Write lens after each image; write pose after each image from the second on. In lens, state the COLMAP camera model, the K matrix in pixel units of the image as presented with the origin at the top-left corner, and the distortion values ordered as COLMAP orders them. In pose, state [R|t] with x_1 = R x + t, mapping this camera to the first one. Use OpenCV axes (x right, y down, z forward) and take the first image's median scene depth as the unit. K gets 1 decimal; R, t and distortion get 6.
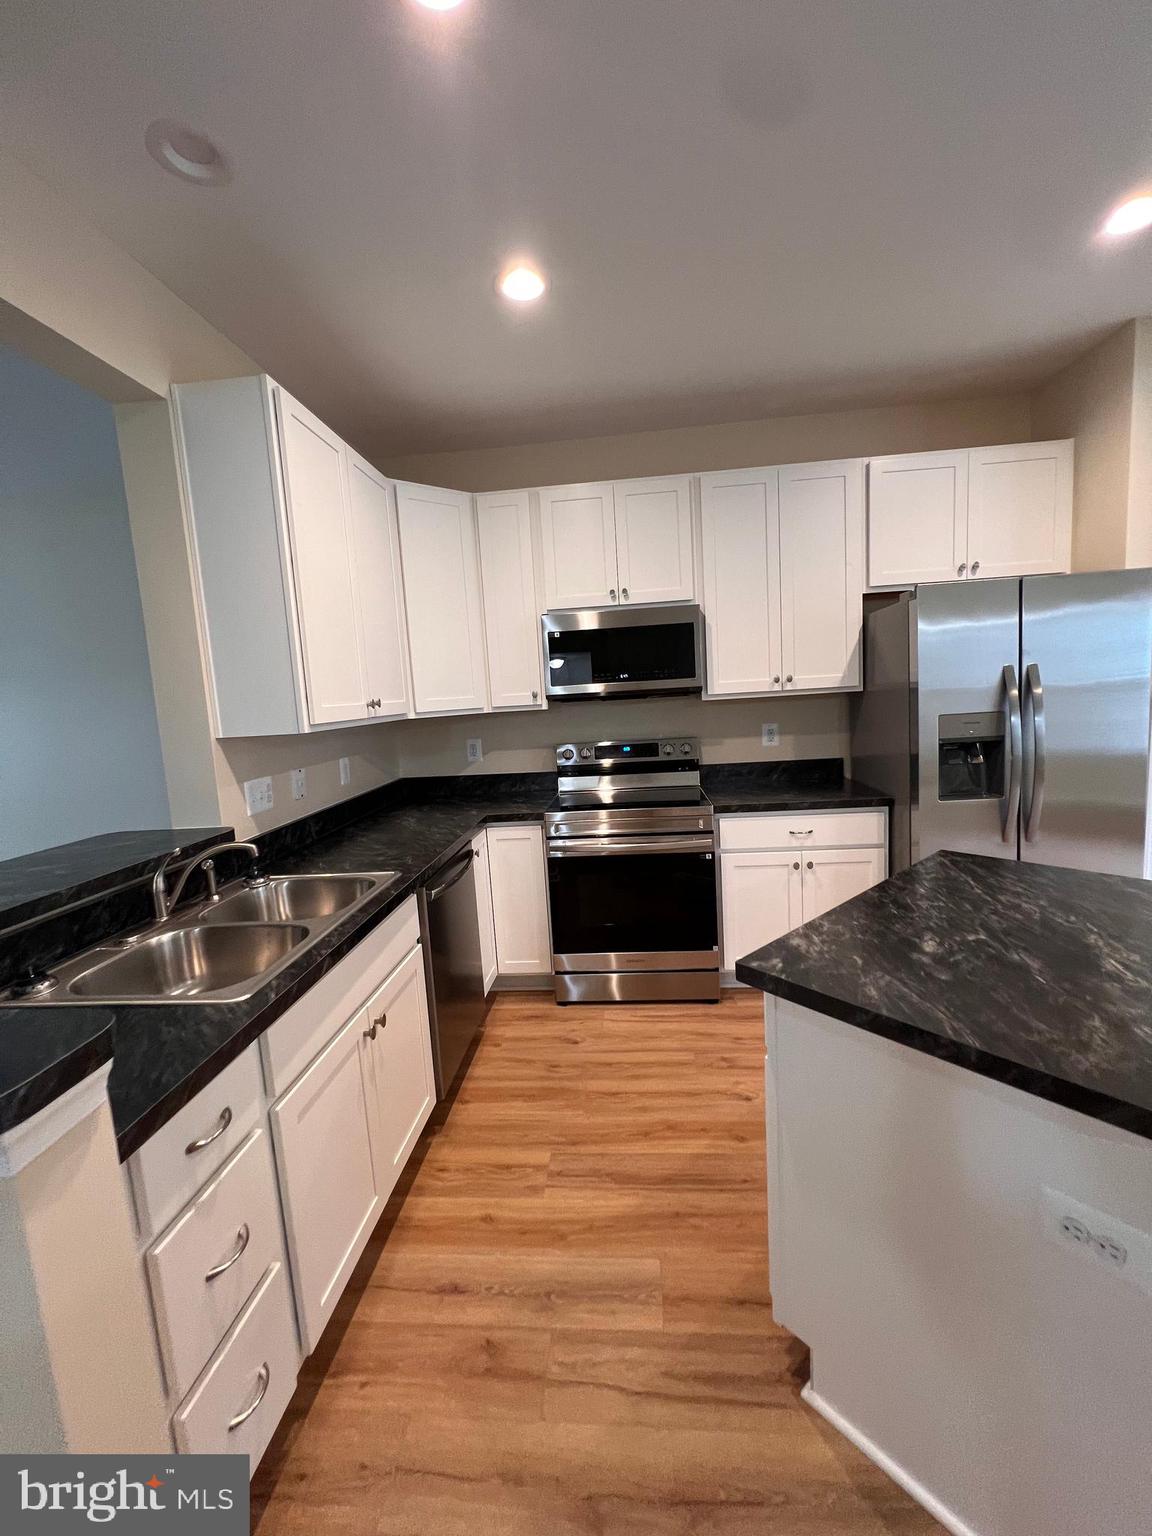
lens RADIAL K [[617.6, 0, 578.8], [0, 617.6, 764.6], [0, 0, 1]] dist [-0.002075, 0.000355]
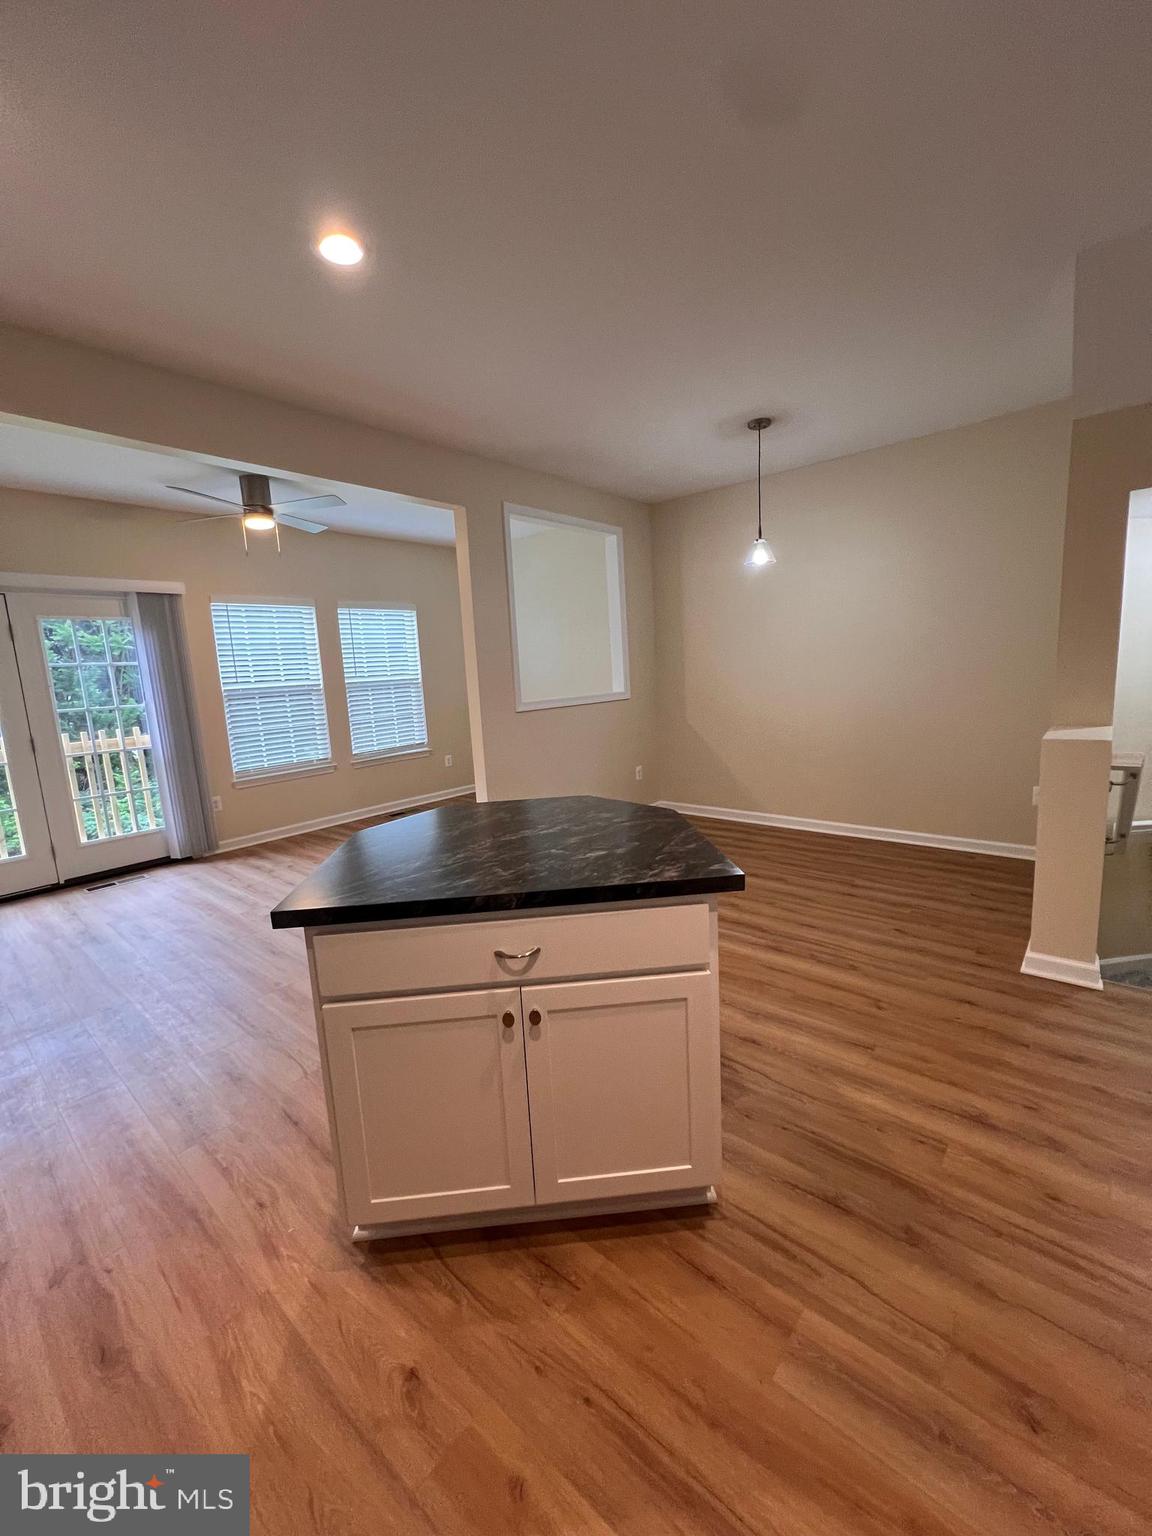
lens RADIAL K [[617.5, 0, 576.7], [0, 617.5, 764.0], [0, 0, 1]] dist [0.000842, -0.000286]
pose [[-0.807539, 0.011161, 0.589709, -0.087659], [0.172610, 0.960520, 0.218192, -0.091455], [-0.563992, 0.277988, -0.777583, 0.987042]]
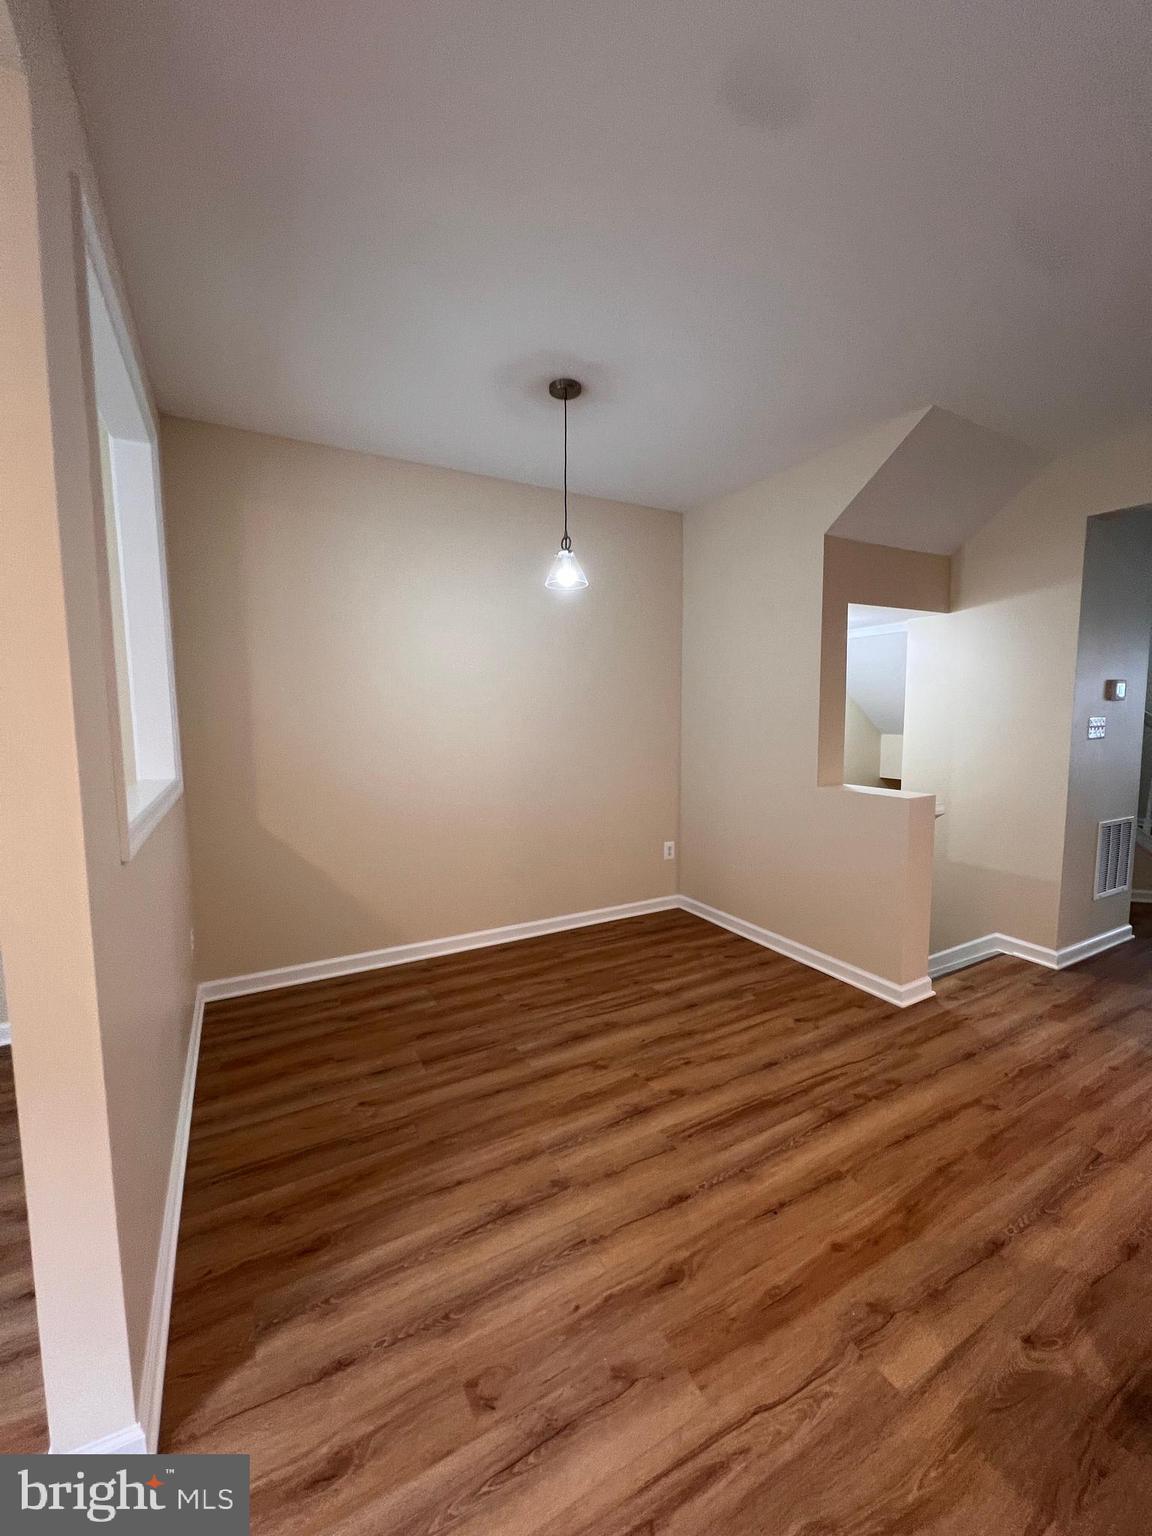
lens RADIAL K [[617.5, 0, 576.7], [0, 617.5, 764.0], [0, 0, 1]] dist [0.000842, -0.000286]
pose [[-0.824337, 0.115636, -0.554164, 1.067196], [-0.014270, 0.974359, 0.224544, -0.095559], [0.565920, 0.193008, -0.801550, 0.319906]]
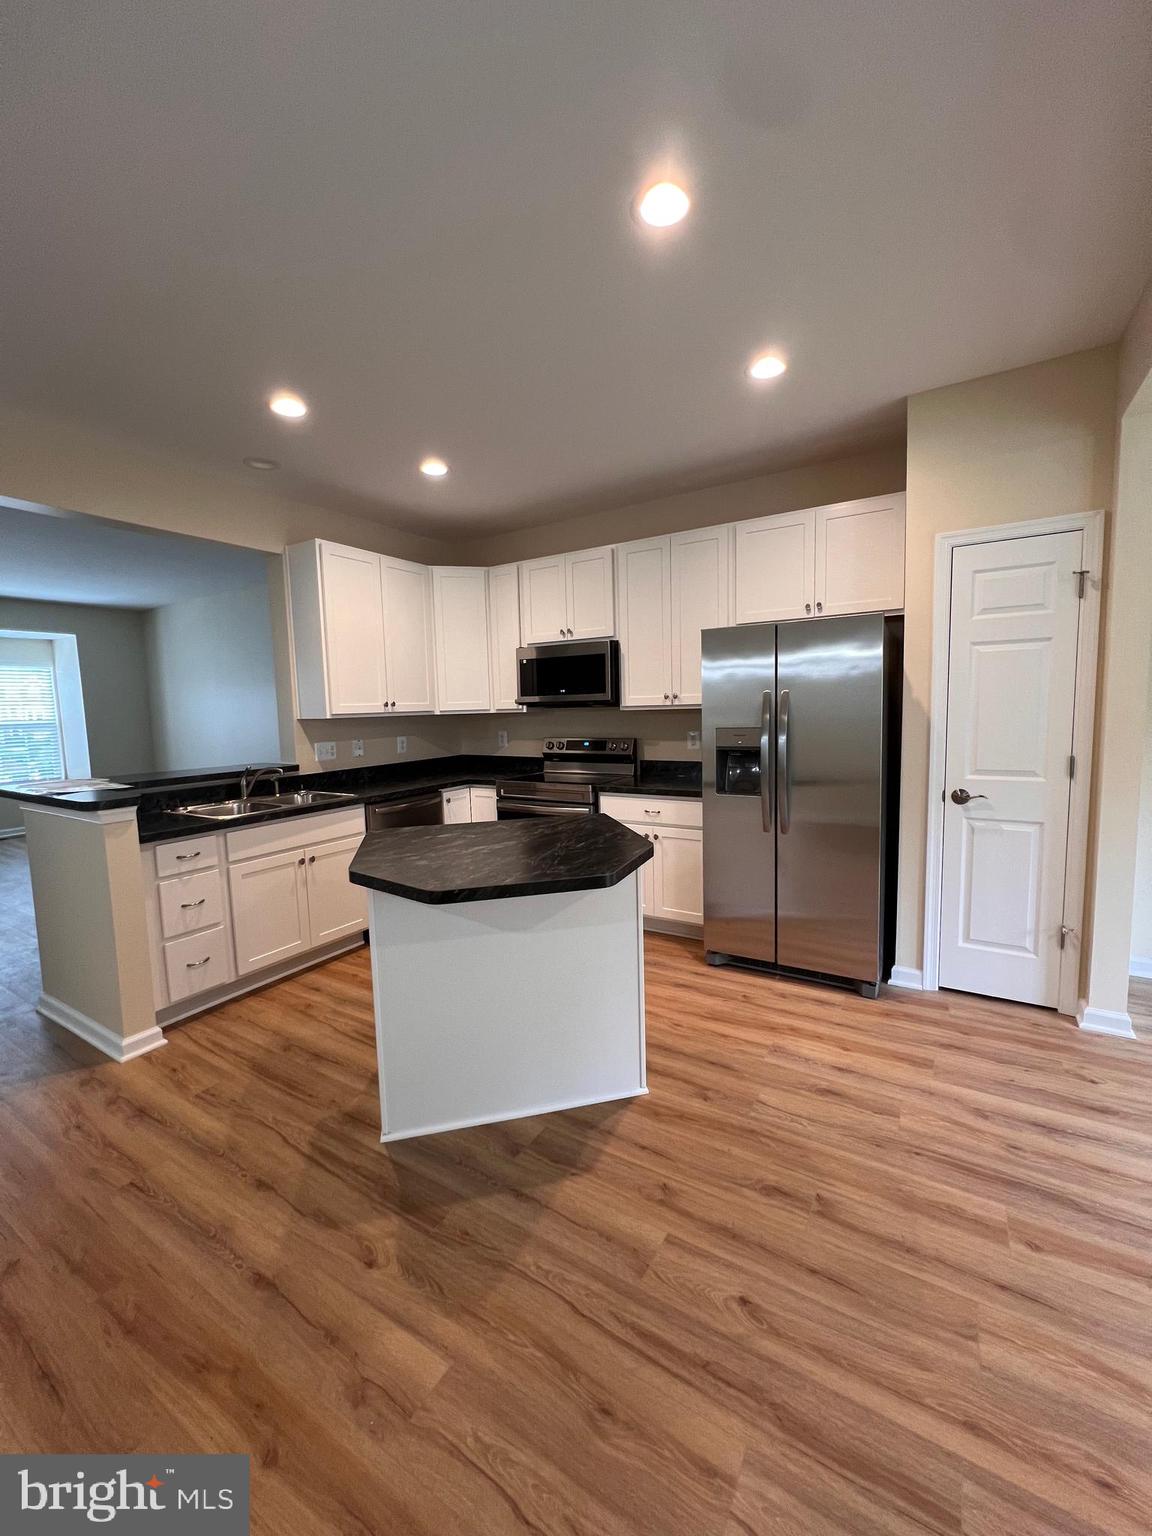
lens RADIAL K [[617.5, 0, 576.7], [0, 617.5, 764.0], [0, 0, 1]] dist [0.000842, -0.000286]
pose [[0.892077, 0.077957, -0.445109, 0.905129], [-0.079476, 0.996720, 0.015284, -0.000599], [0.444840, 0.021741, 0.895346, -0.302225]]
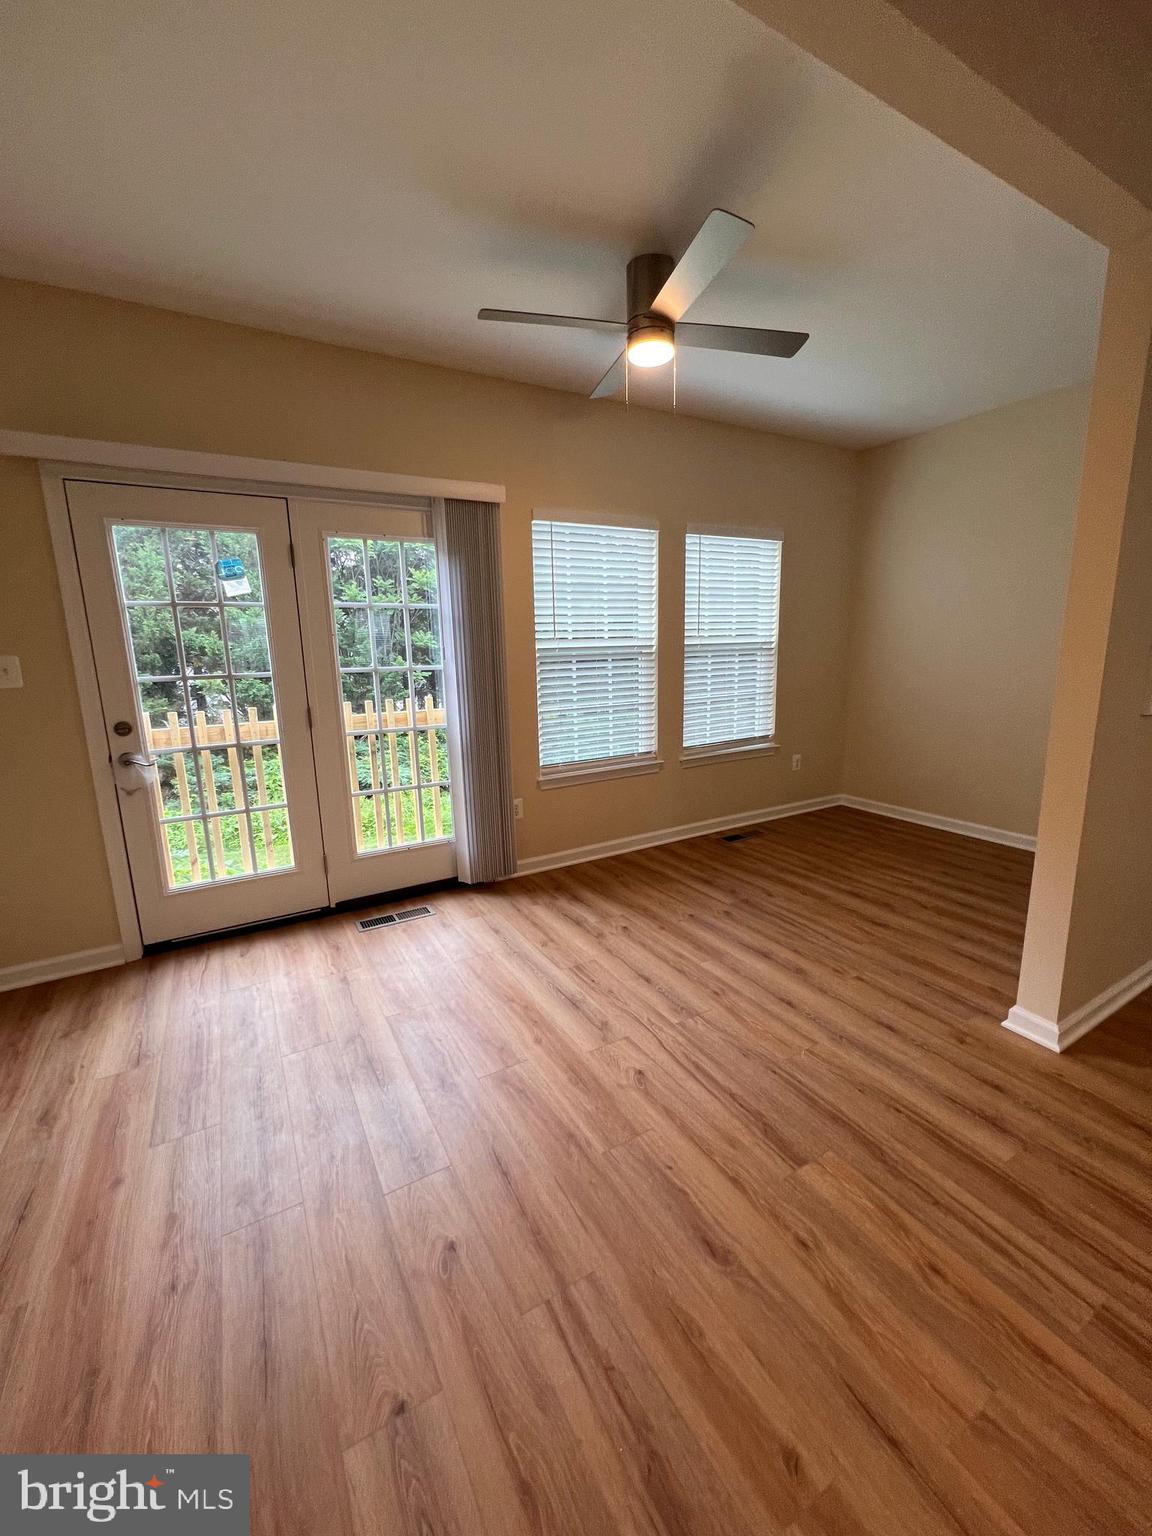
lens RADIAL K [[617.5, 0, 576.7], [0, 617.5, 764.0], [0, 0, 1]] dist [0.000842, -0.000286]
pose [[-0.570697, -0.082369, 0.817019, 0.856346], [0.159597, 0.964858, 0.208754, -0.109299], [-0.805502, 0.249529, -0.537495, 0.739050]]
